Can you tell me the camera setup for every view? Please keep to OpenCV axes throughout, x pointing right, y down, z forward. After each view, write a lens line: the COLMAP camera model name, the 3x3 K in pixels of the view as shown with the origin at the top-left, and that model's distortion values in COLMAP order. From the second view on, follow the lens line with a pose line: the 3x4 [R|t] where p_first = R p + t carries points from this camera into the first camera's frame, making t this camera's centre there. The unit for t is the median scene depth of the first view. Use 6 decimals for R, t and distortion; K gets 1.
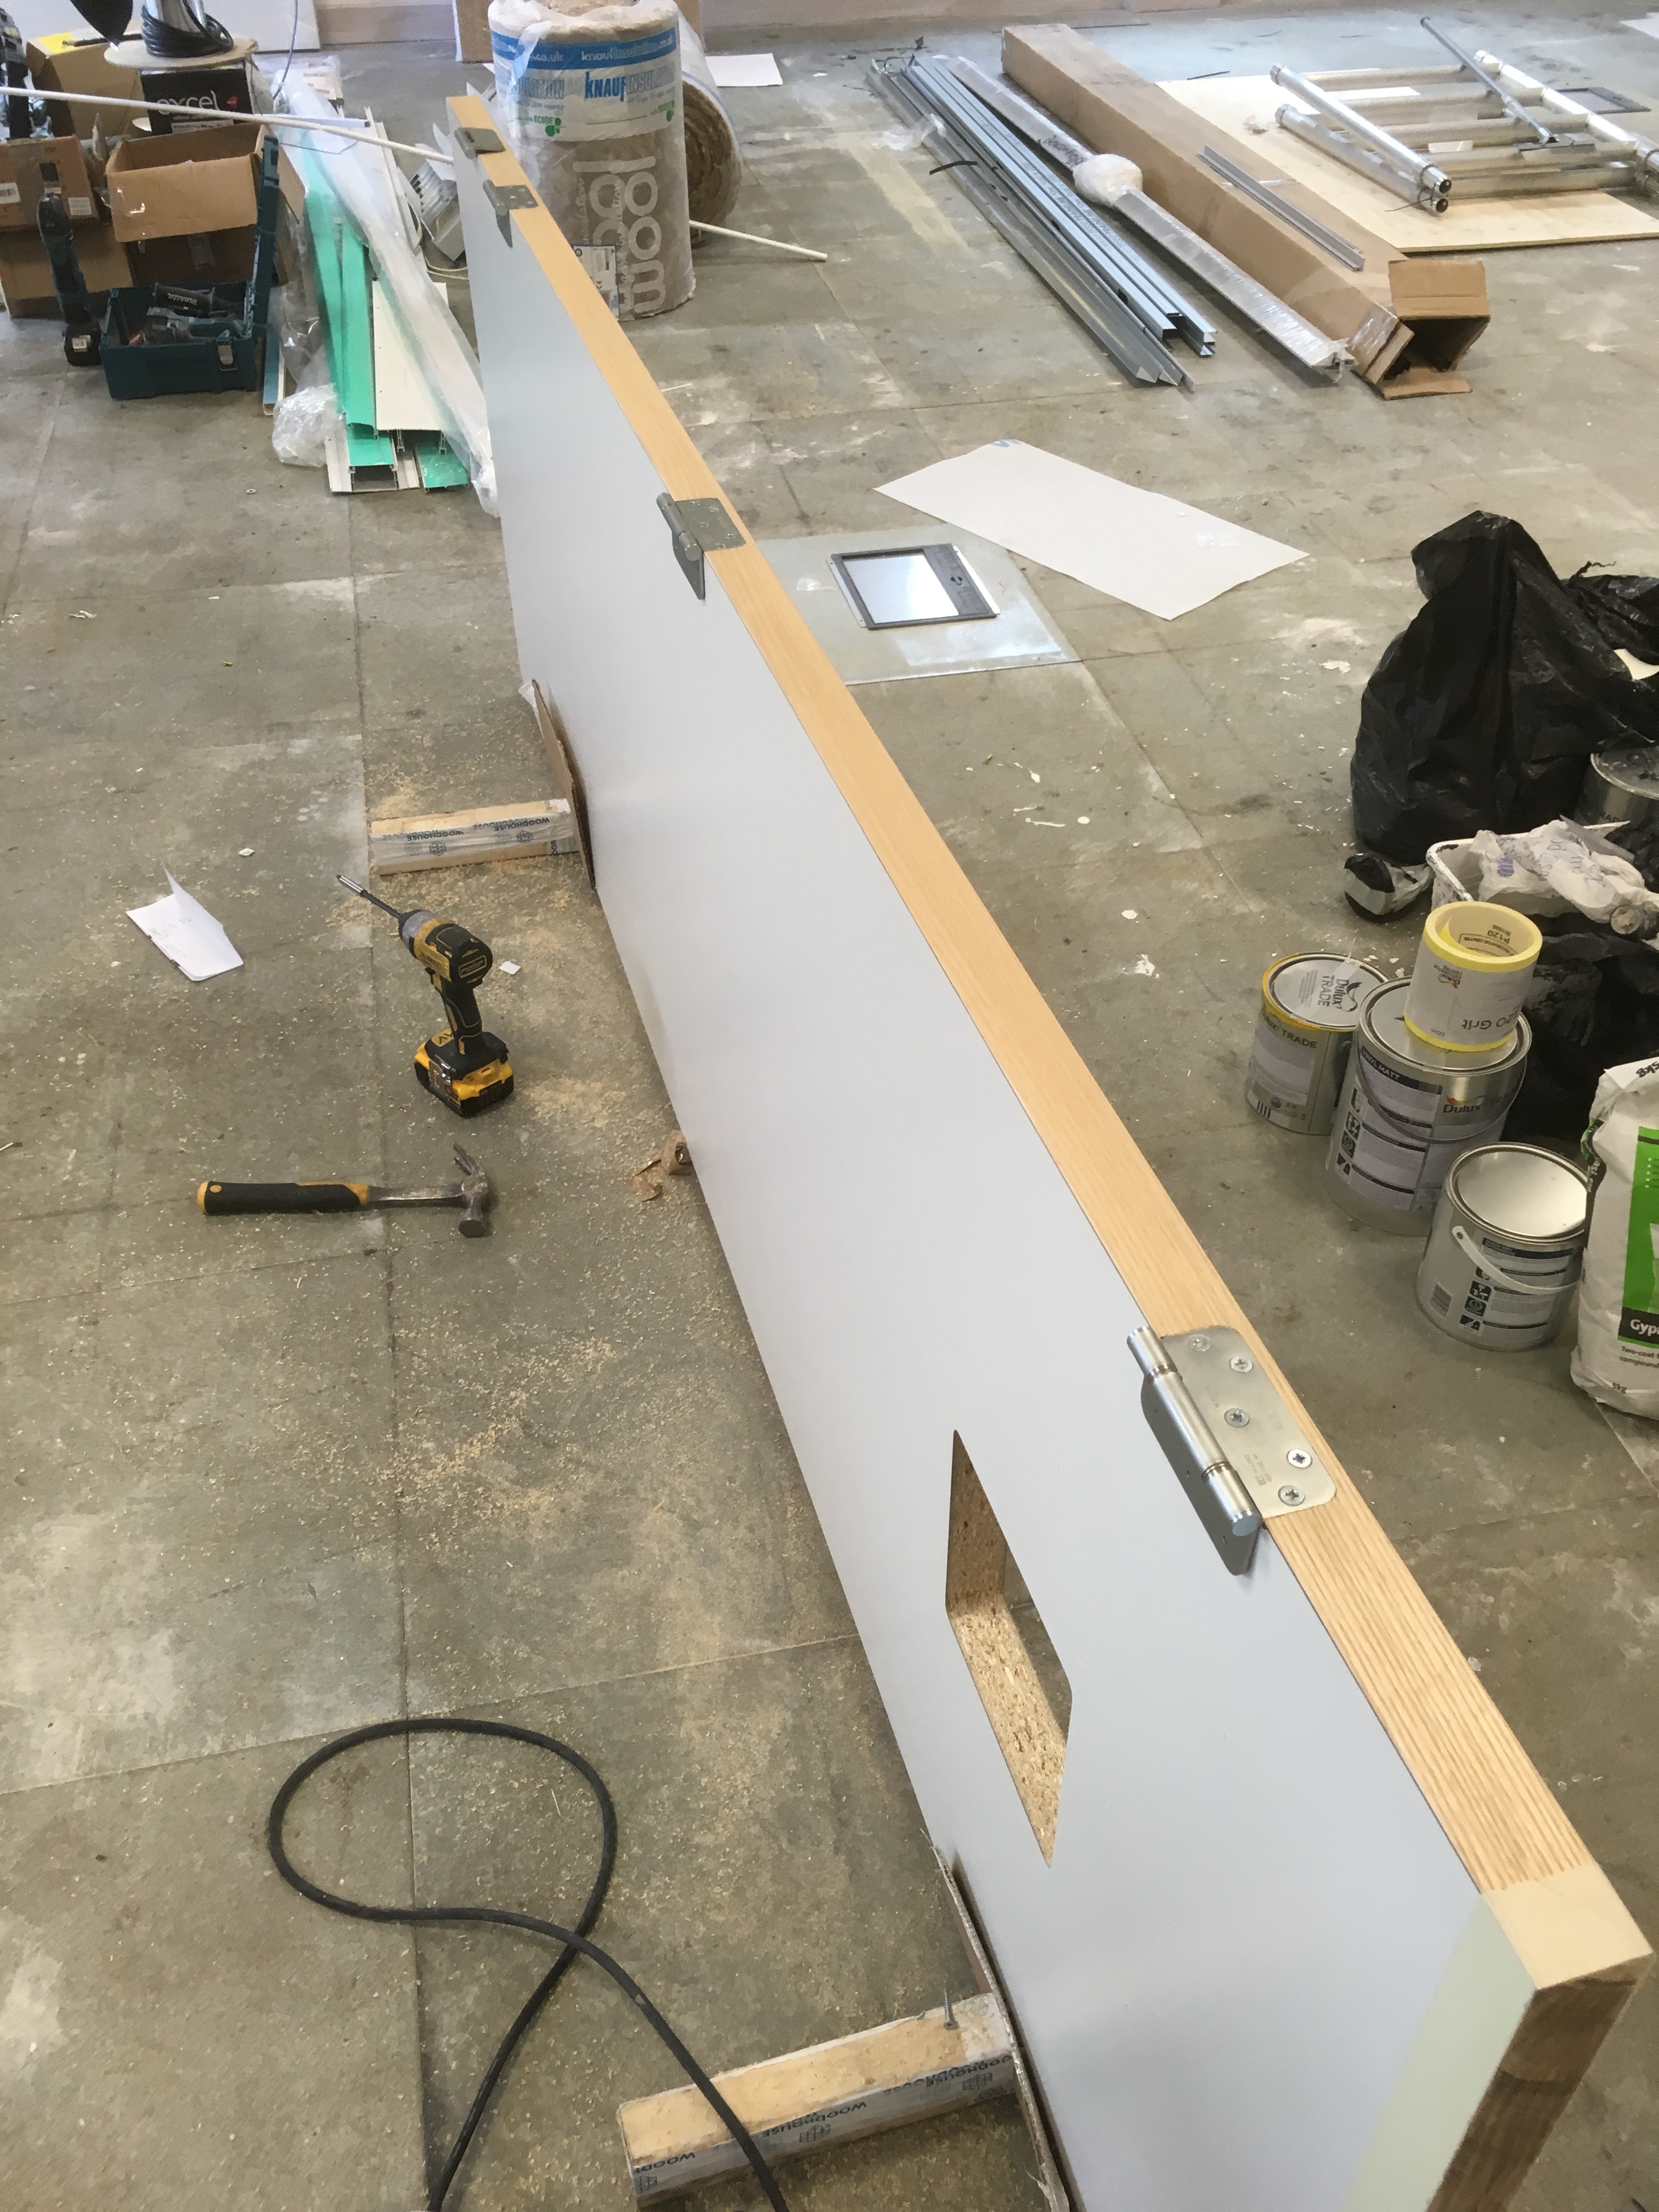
lens RADIAL K [[1871.6, 0, 815.1], [0, 1871.6, 1112.3], [0, 0, 1]] dist [0.056876, -0.084149]
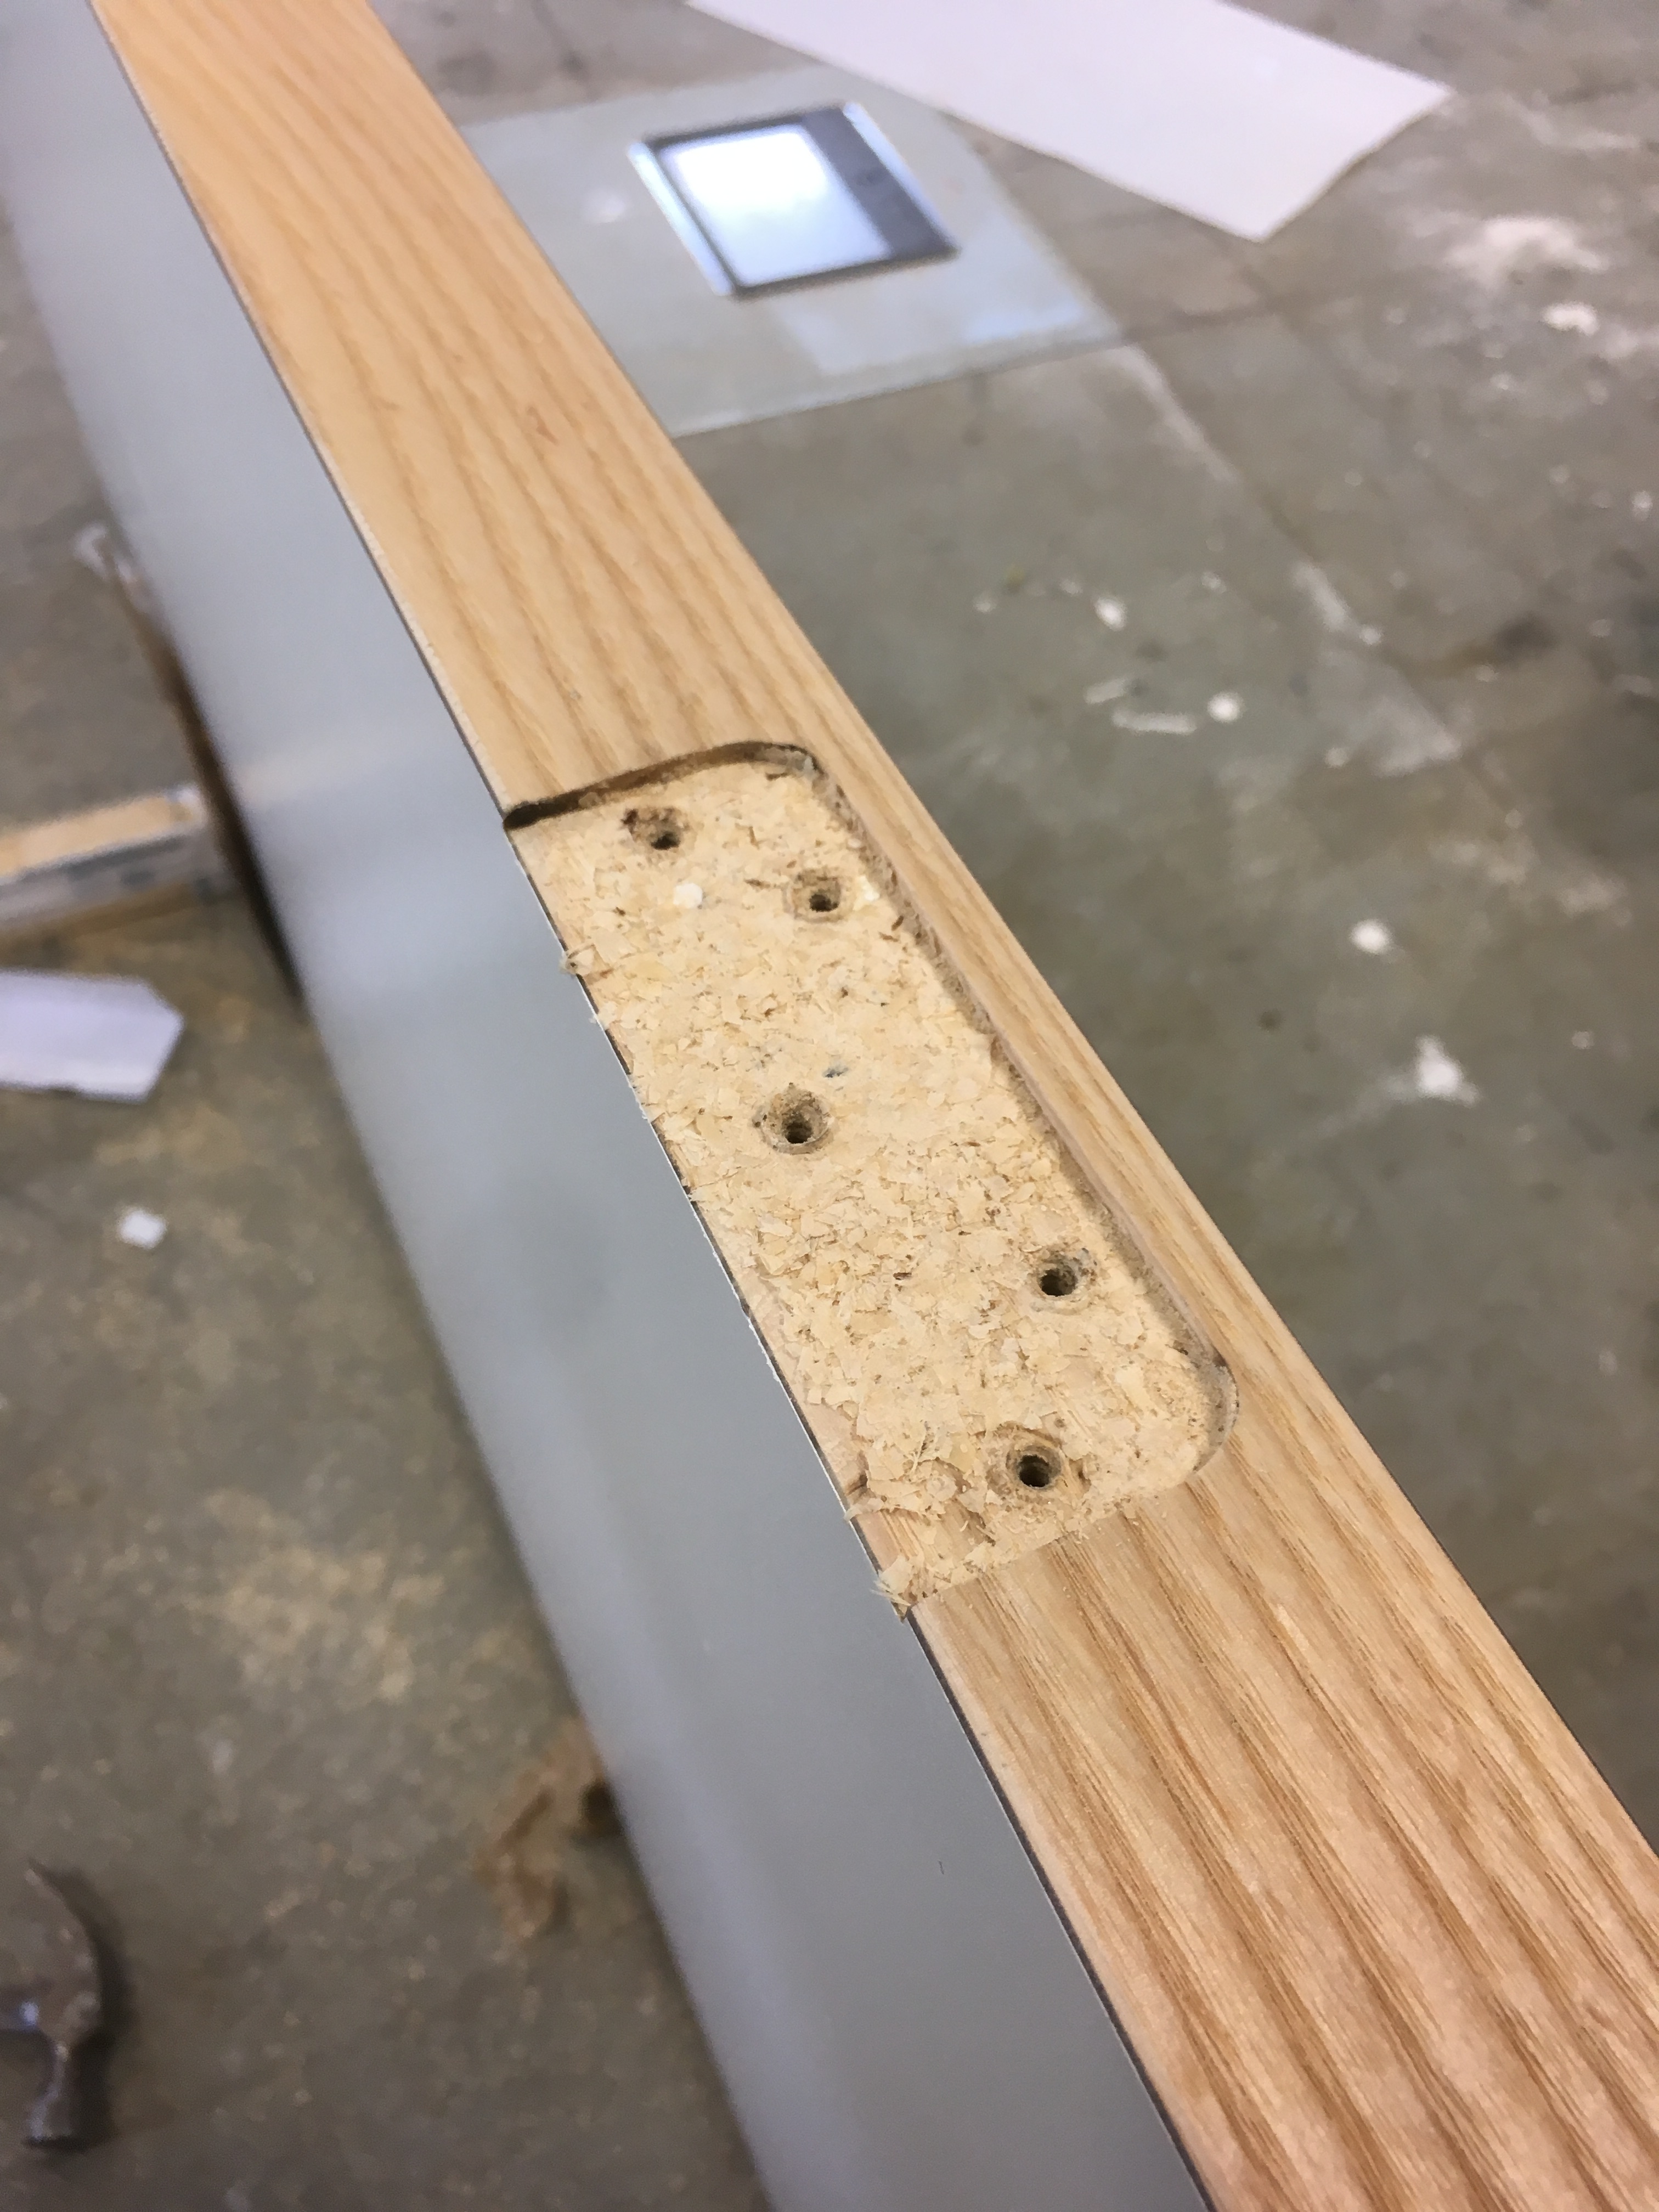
lens RADIAL K [[1871.6, 0, 815.1], [0, 1871.6, 1112.3], [0, 0, 1]] dist [0.056876, -0.084149]
pose [[0.988278, -0.115918, 0.099349, -0.036191], [0.089362, 0.966857, 0.239170, -0.182875], [-0.123780, -0.227488, 0.965882, 0.478892]]
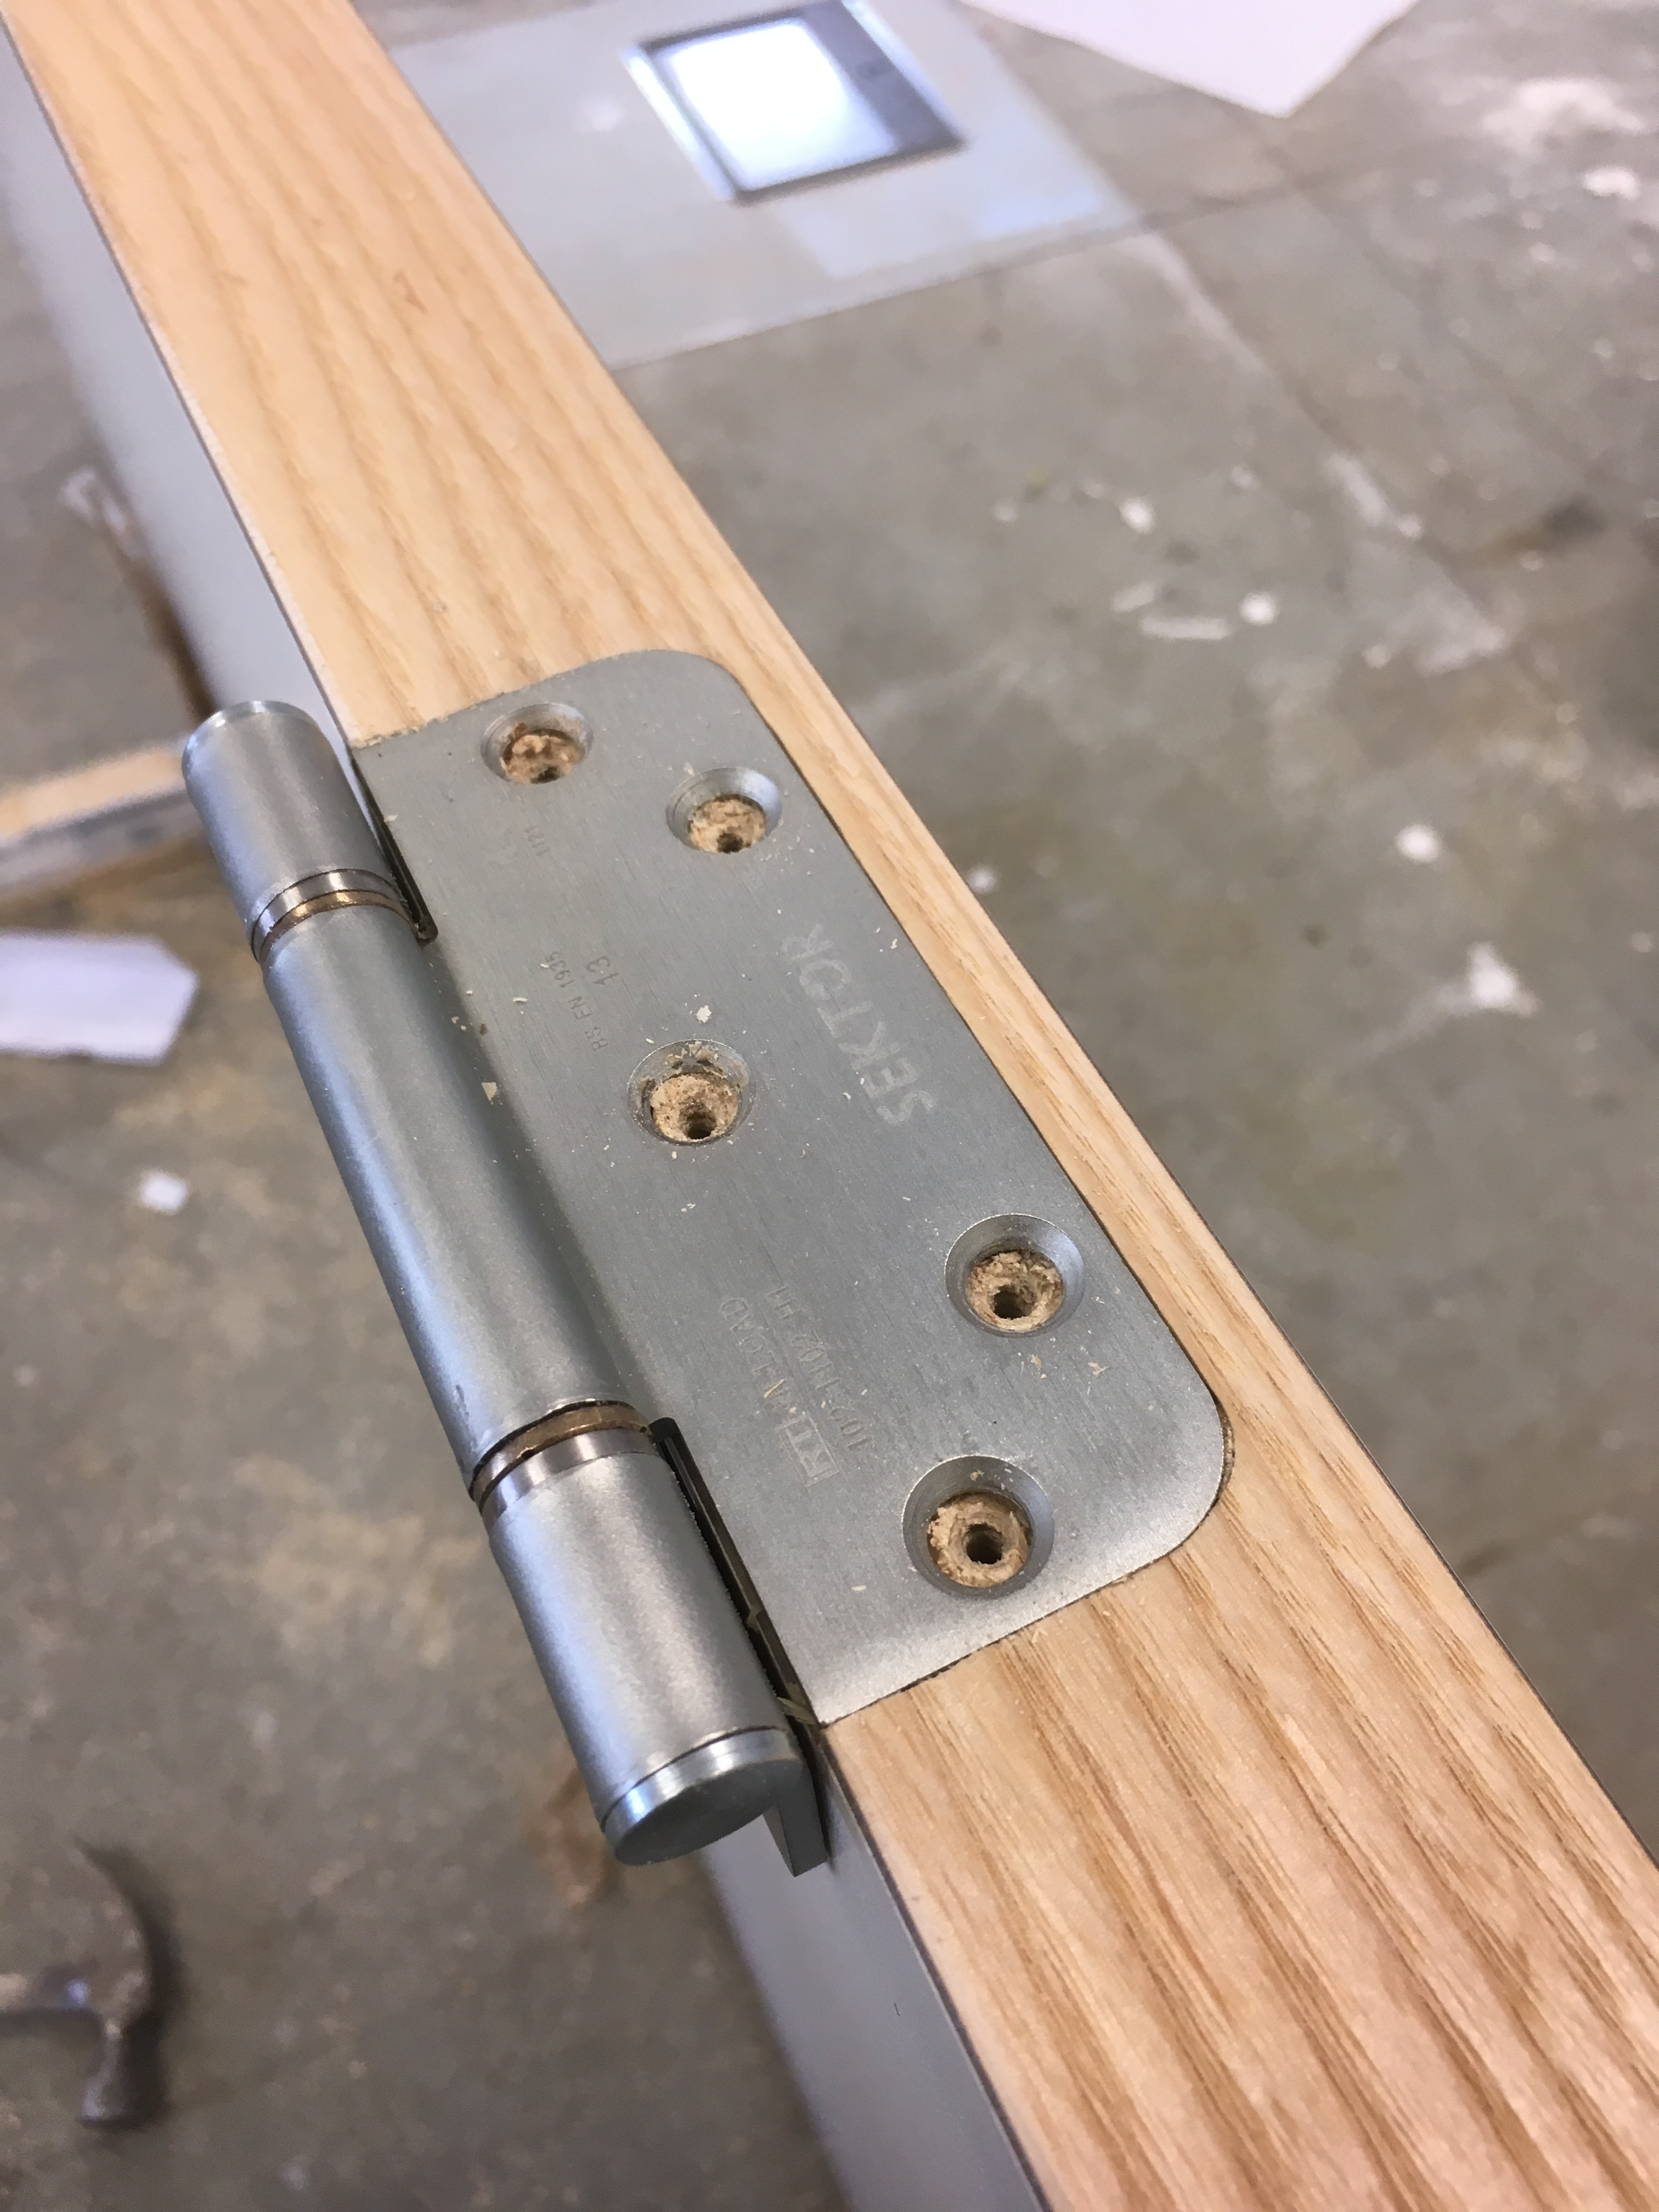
lens RADIAL K [[1879.1, 0, 823.2], [0, 1879.1, 1114.4], [0, 0, 1]] dist [0.058322, -0.097720]
pose [[0.985033, -0.156522, 0.072181, -0.030682], [0.131349, 0.952816, 0.273659, -0.181269], [-0.111609, -0.260082, 0.959115, 0.489659]]
